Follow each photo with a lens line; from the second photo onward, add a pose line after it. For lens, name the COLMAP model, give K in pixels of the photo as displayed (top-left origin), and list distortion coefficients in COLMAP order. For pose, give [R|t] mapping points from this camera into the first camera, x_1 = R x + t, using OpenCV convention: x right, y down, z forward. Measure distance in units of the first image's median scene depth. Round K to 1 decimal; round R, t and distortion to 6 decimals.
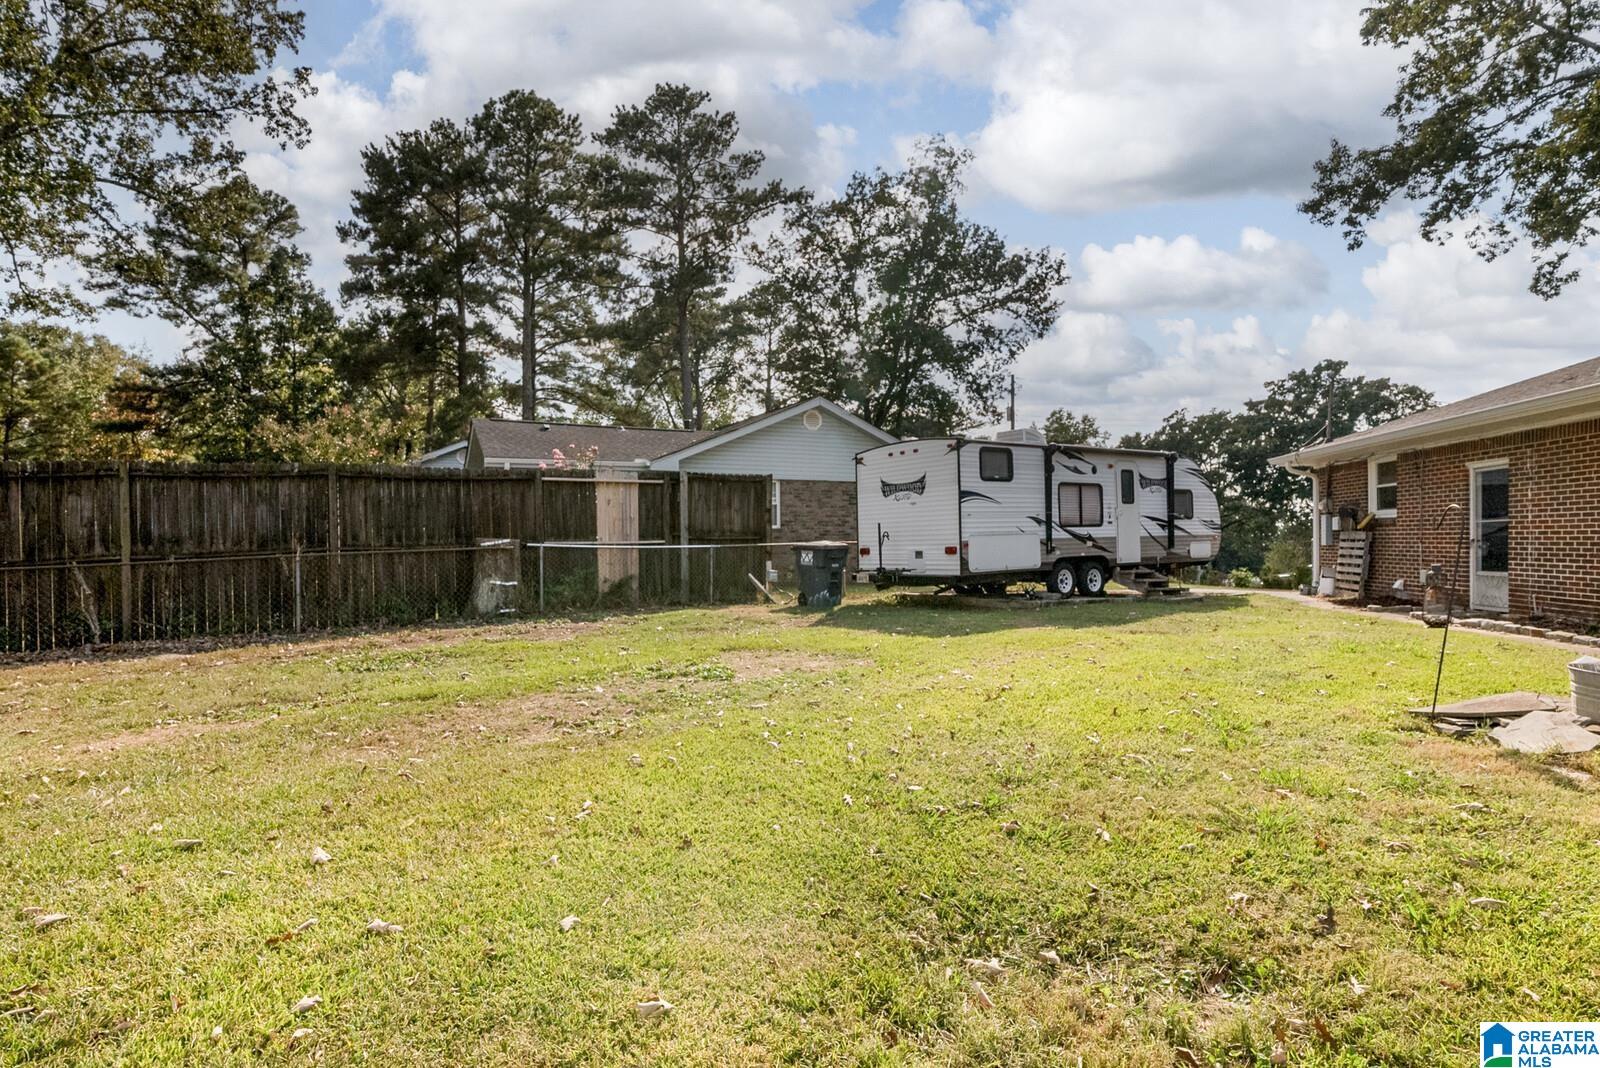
lens RADIAL K [[856.2, 0, 800.0], [0, 856.2, 550.5], [0, 0, 1]] dist [0.001630, 0.001001]
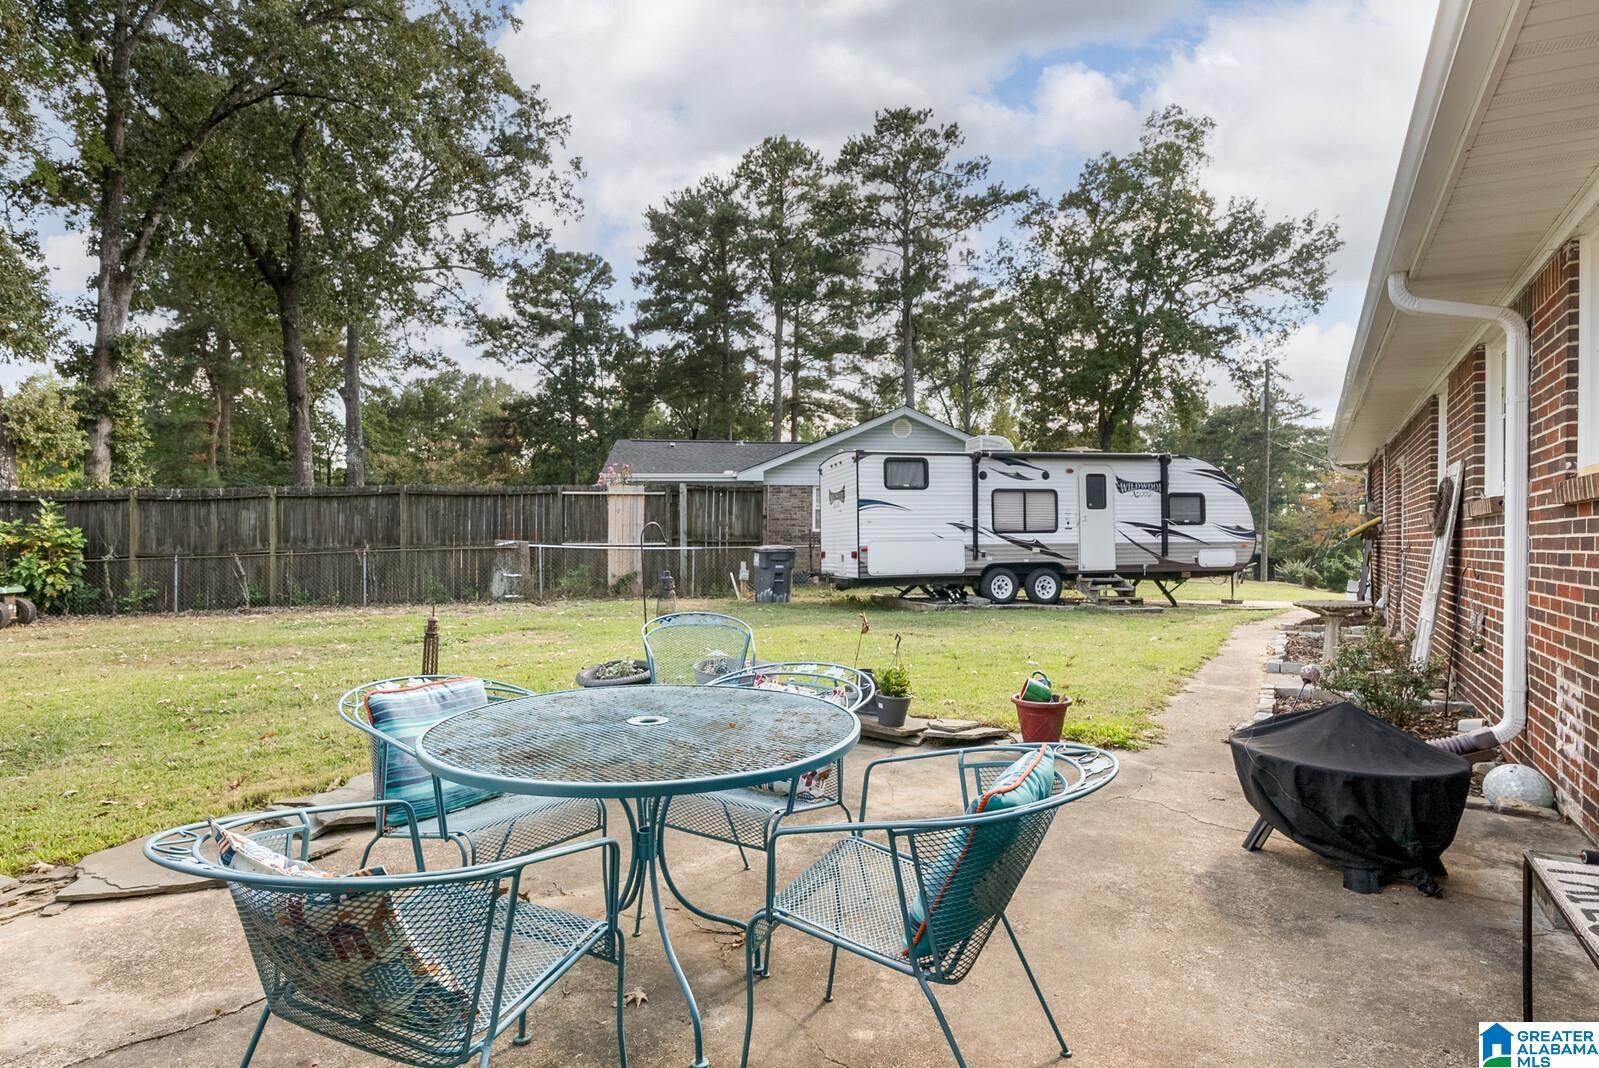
lens RADIAL K [[855.6, 0, 797.8], [0, 855.6, 540.4], [0, 0, 1]] dist [0.001630, 0.001001]
pose [[0.922543, 0.008262, -0.385807, 0.205744], [-0.013205, 0.999861, -0.010163, -0.002362], [0.385669, 0.014470, 0.922524, -0.008649]]
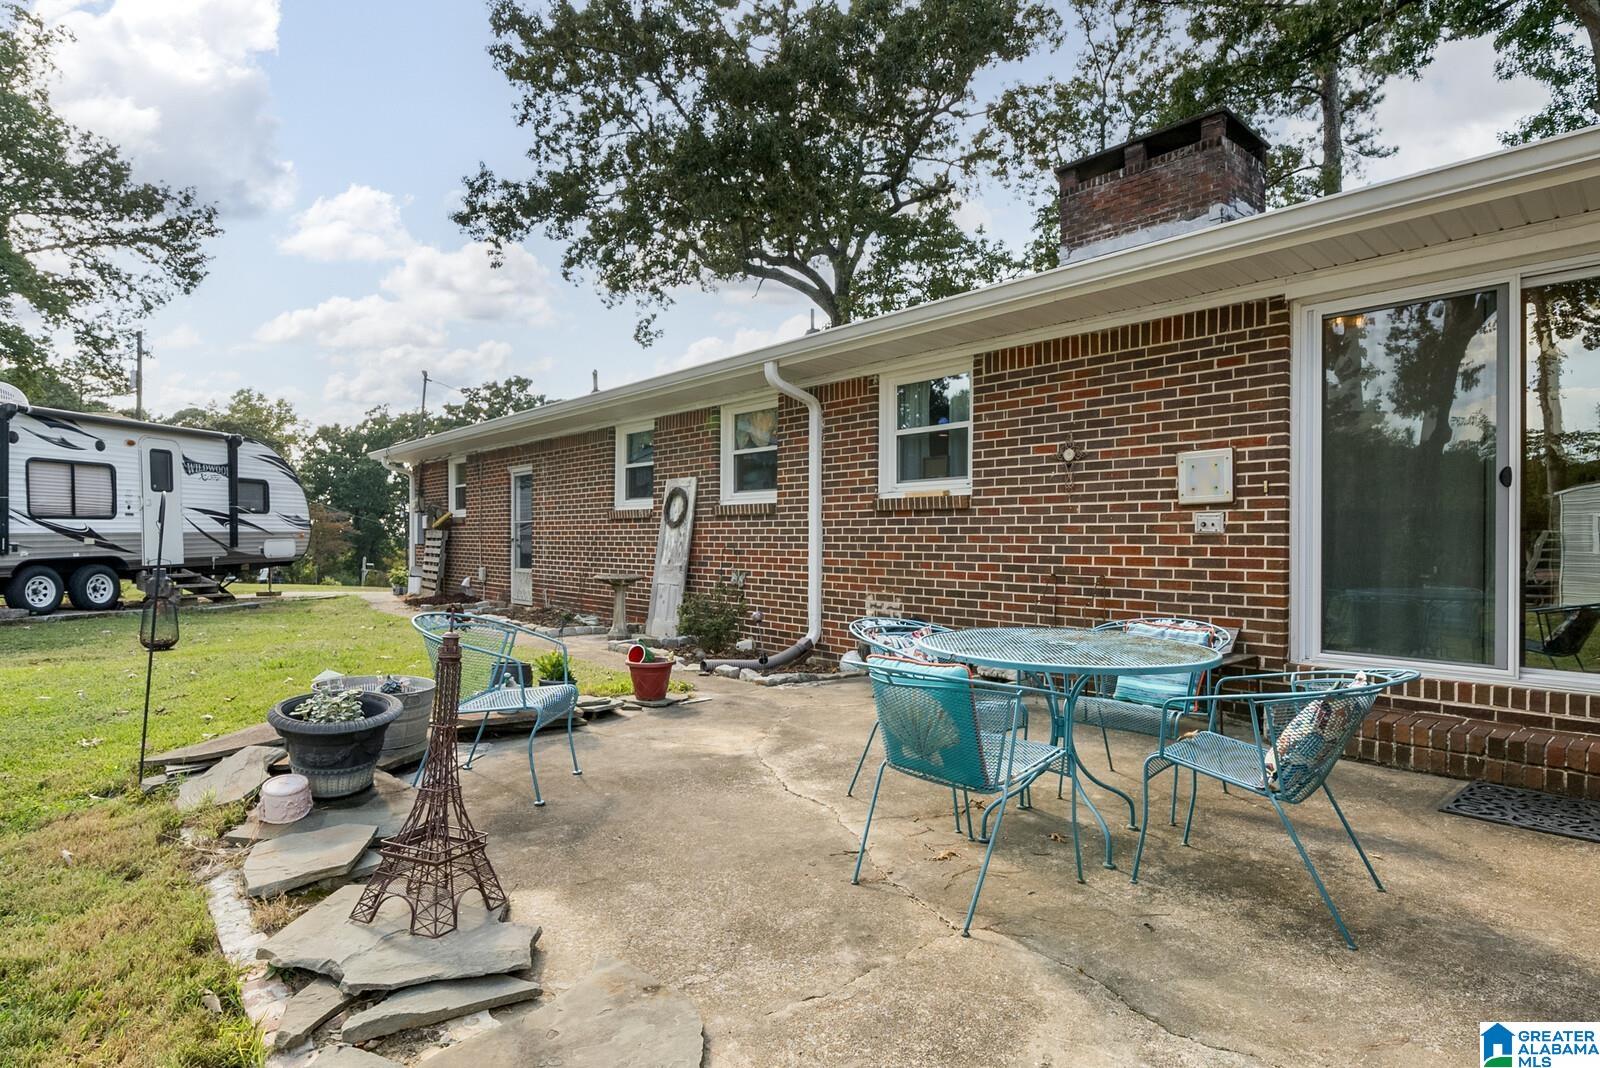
lens RADIAL K [[856.2, 0, 802.7], [0, 856.2, 538.9], [0, 0, 1]] dist [0.001630, 0.001001]
pose [[0.659748, 0.006800, 0.751456, 0.080669], [0.002800, 0.999930, -0.011507, 0.000335], [-0.751482, 0.009695, 0.659683, 0.006457]]
